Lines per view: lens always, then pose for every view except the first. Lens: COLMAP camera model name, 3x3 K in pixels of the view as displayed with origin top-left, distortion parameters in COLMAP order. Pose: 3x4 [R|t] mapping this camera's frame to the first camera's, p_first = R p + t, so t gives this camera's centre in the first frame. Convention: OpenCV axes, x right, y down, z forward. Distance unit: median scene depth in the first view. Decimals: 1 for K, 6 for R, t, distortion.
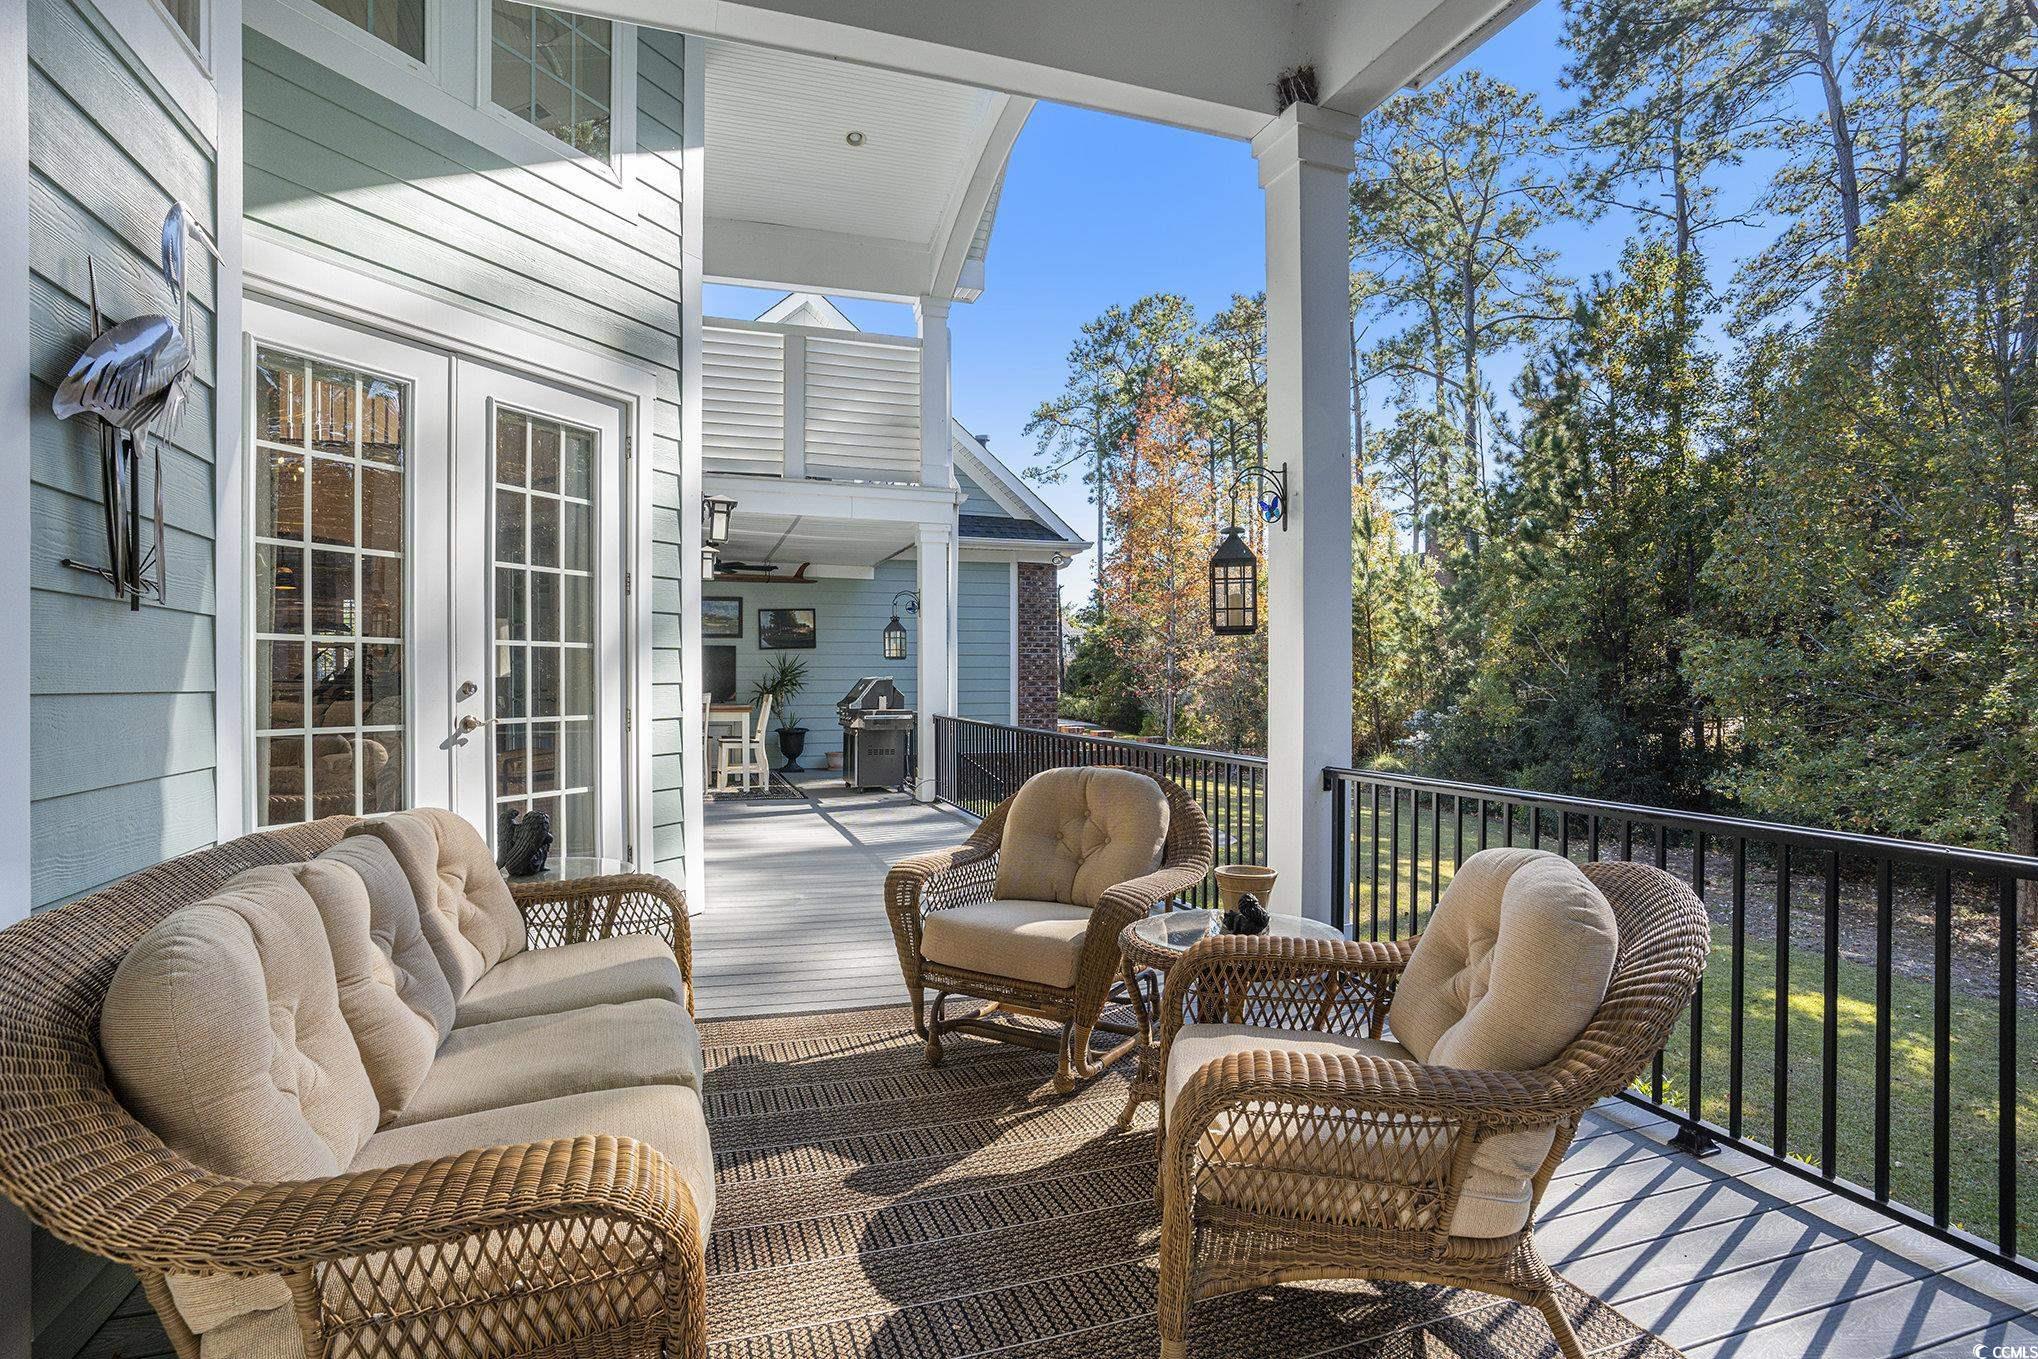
lens RADIAL K [[1000.6, 0, 1019.0], [0, 1000.6, 681.7], [0, 0, 1]] dist [-0.054080, 0.007764]
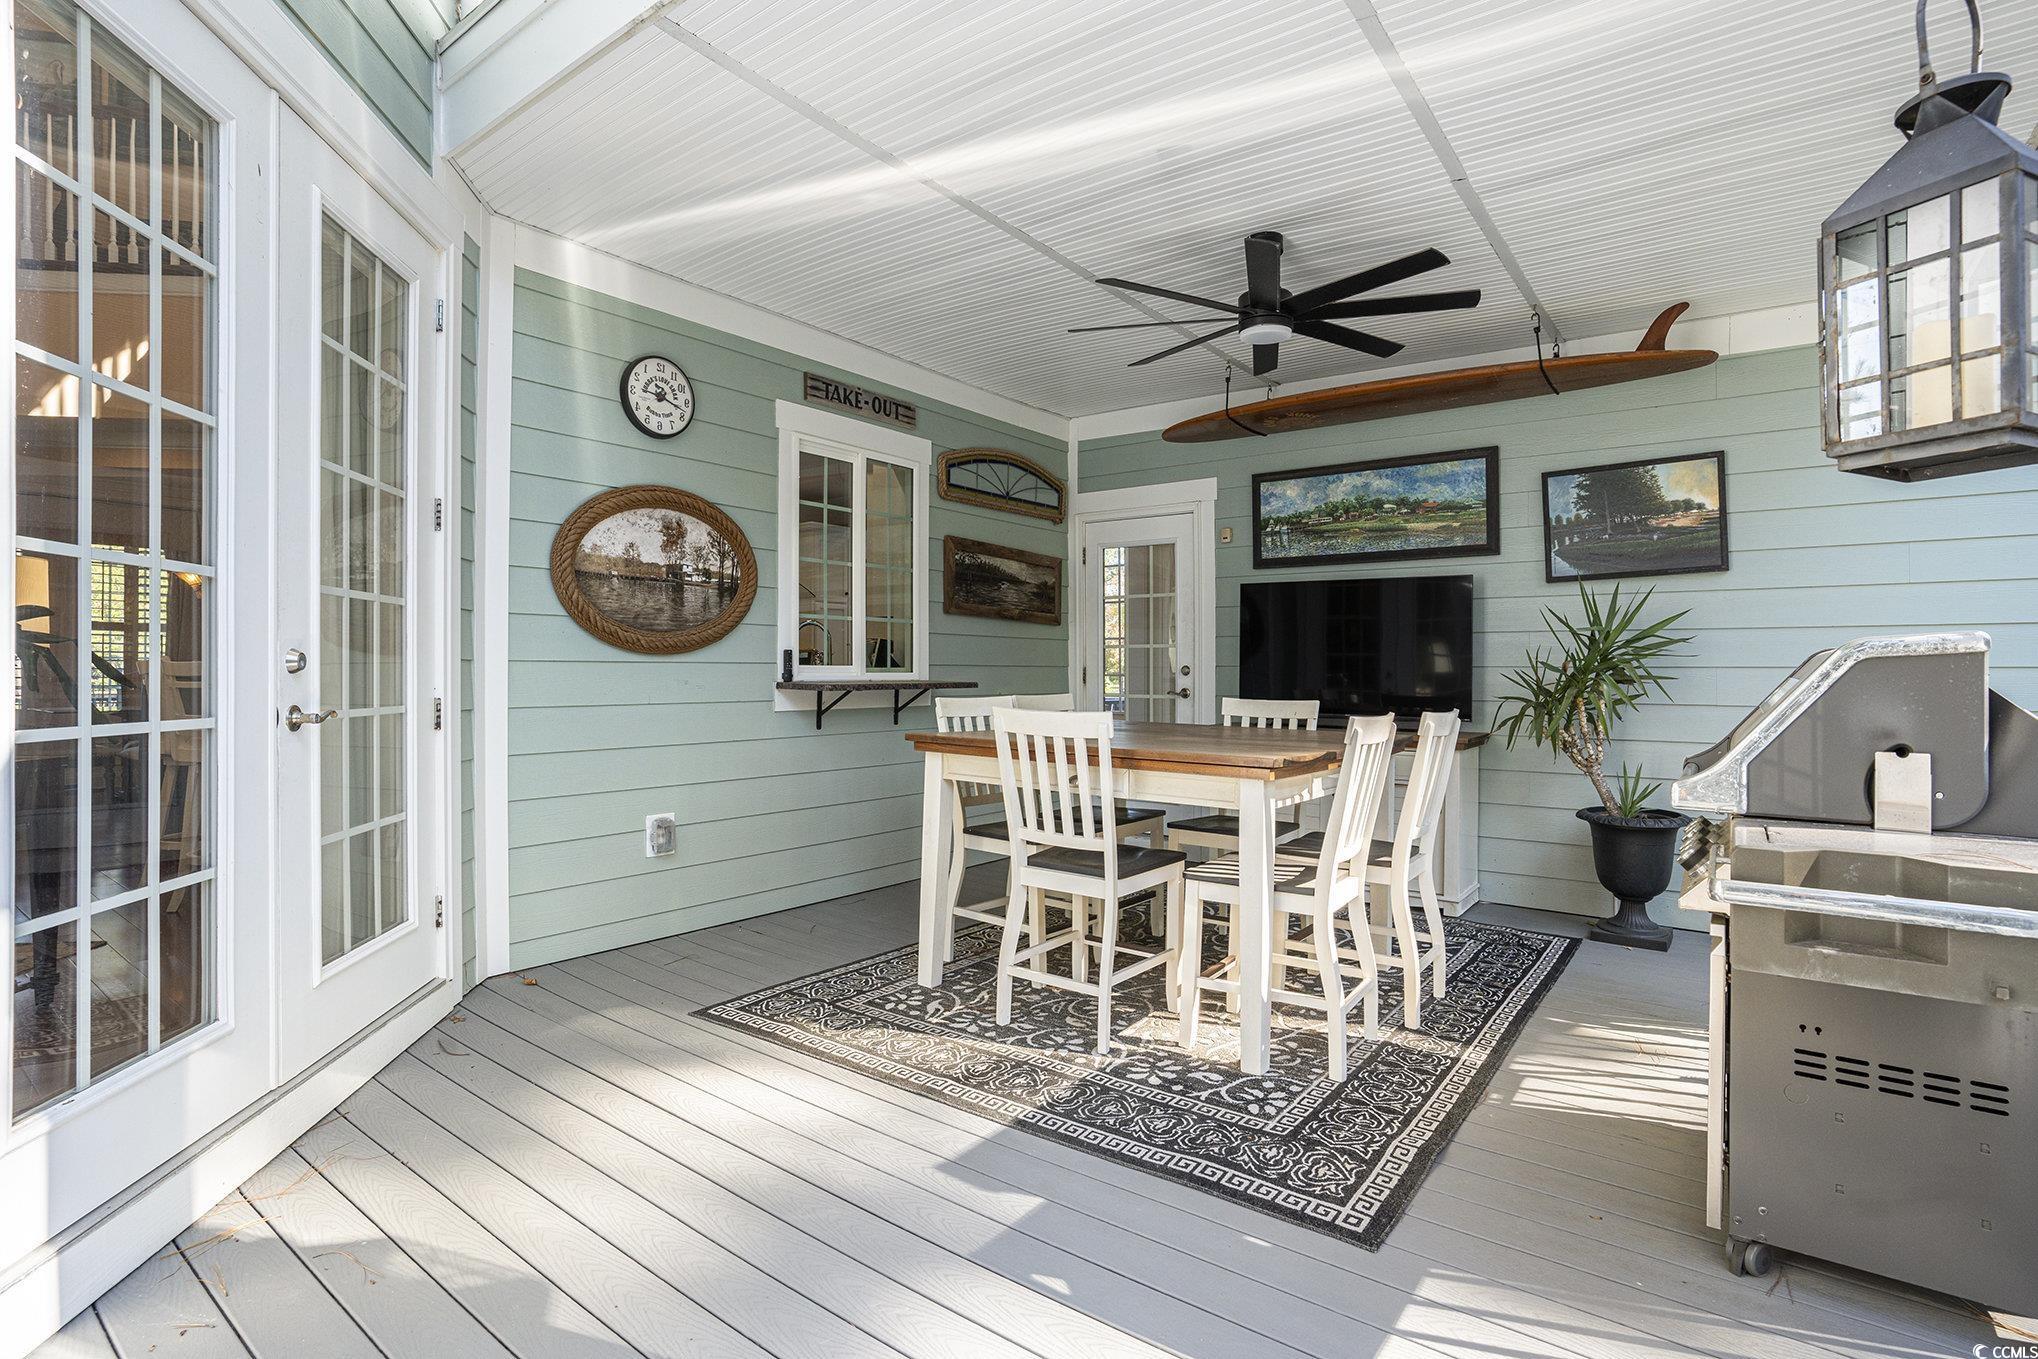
lens RADIAL K [[1000.6, 0, 1020.7], [0, 1000.6, 668.1], [0, 0, 1]] dist [-0.054080, 0.007764]
pose [[0.543472, 0.007748, -0.839392, -0.062317], [-0.002306, 0.999967, 0.007737, -0.003498], [0.839424, -0.002269, 0.543472, 0.647452]]
